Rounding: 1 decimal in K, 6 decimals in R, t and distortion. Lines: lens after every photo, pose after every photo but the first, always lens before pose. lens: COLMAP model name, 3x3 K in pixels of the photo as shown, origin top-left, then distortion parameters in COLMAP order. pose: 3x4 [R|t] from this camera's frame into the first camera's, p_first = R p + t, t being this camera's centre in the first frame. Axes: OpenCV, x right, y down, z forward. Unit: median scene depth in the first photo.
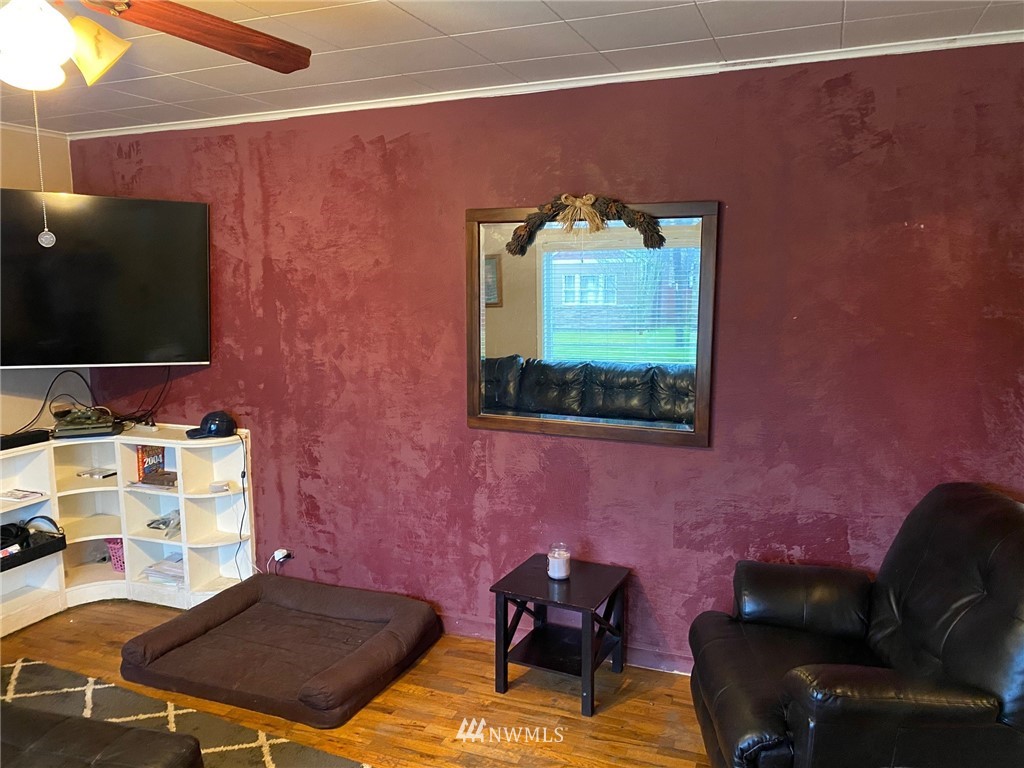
lens RADIAL K [[775.7, 0, 519.3], [0, 775.7, 385.2], [0, 0, 1]] dist [0.086795, -0.166269]
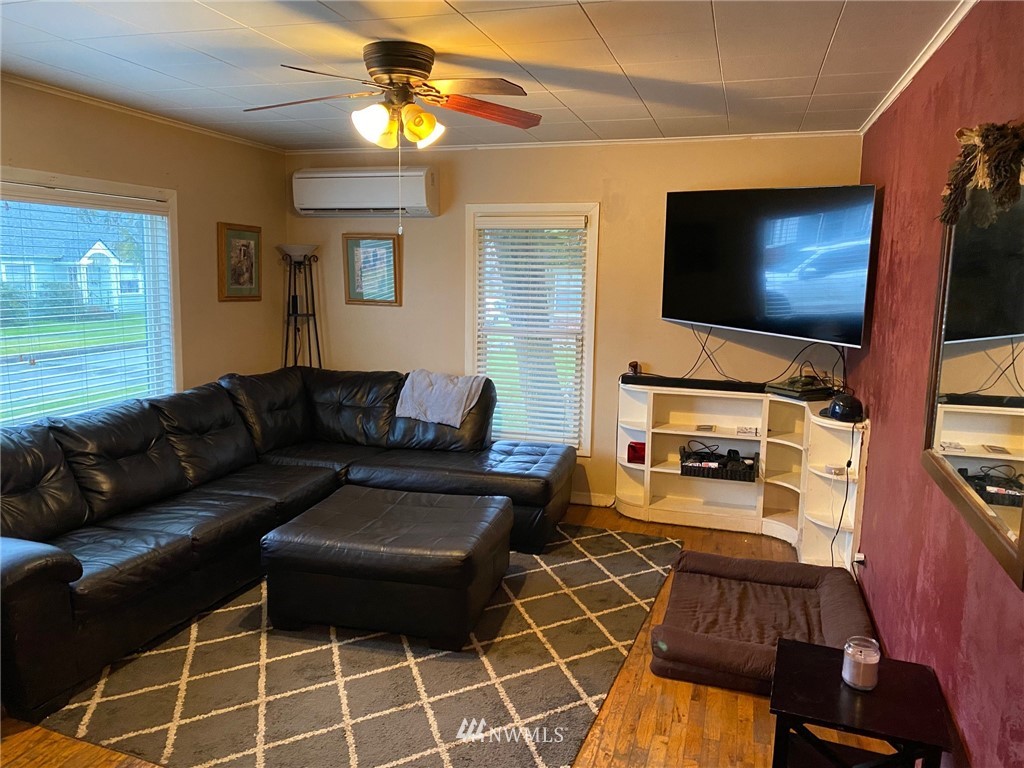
lens RADIAL K [[775.7, 0, 519.3], [0, 775.7, 385.2], [0, 0, 1]] dist [0.086795, -0.166269]
pose [[0.083832, 0.166943, -0.982396, 0.563504], [-0.162814, 0.974913, 0.151778, -0.063897], [0.983089, 0.147224, 0.108910, 0.487479]]
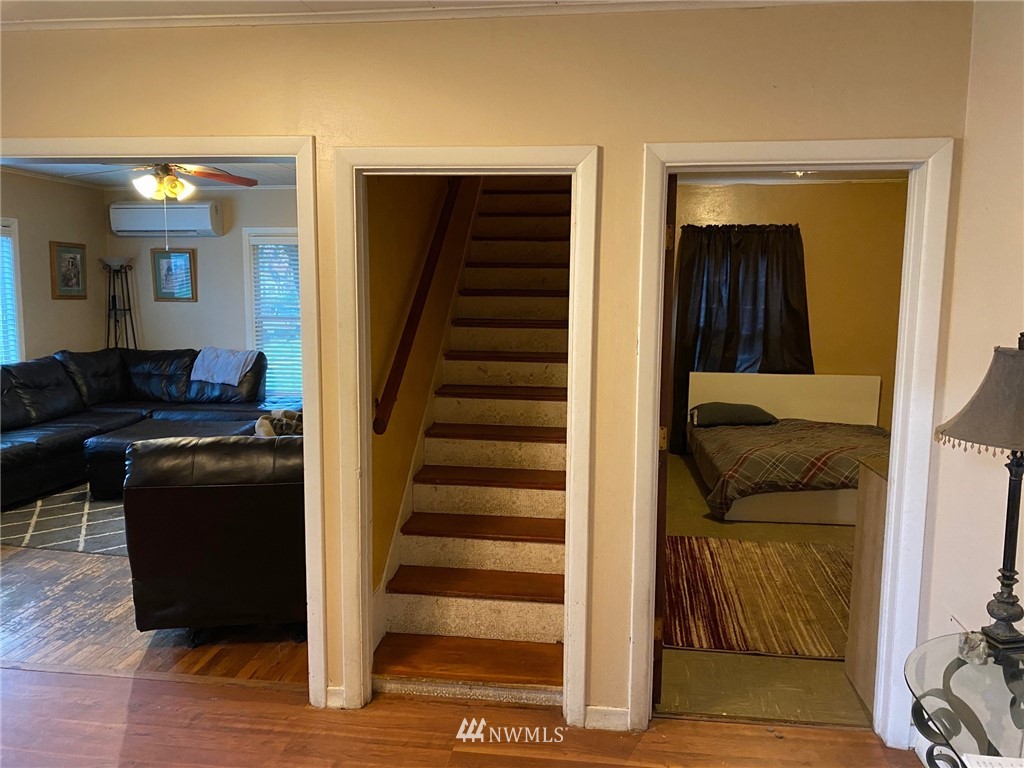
lens RADIAL K [[780.9, 0, 512.0], [0, 780.9, 384.0], [0, 0, 1]] dist [-0.000384, 0.007366]
pose [[0.244574, 0.144469, -0.958808, 1.232145], [-0.154500, 0.982011, 0.108555, -0.085557], [0.957242, 0.121586, 0.262495, 0.682157]]
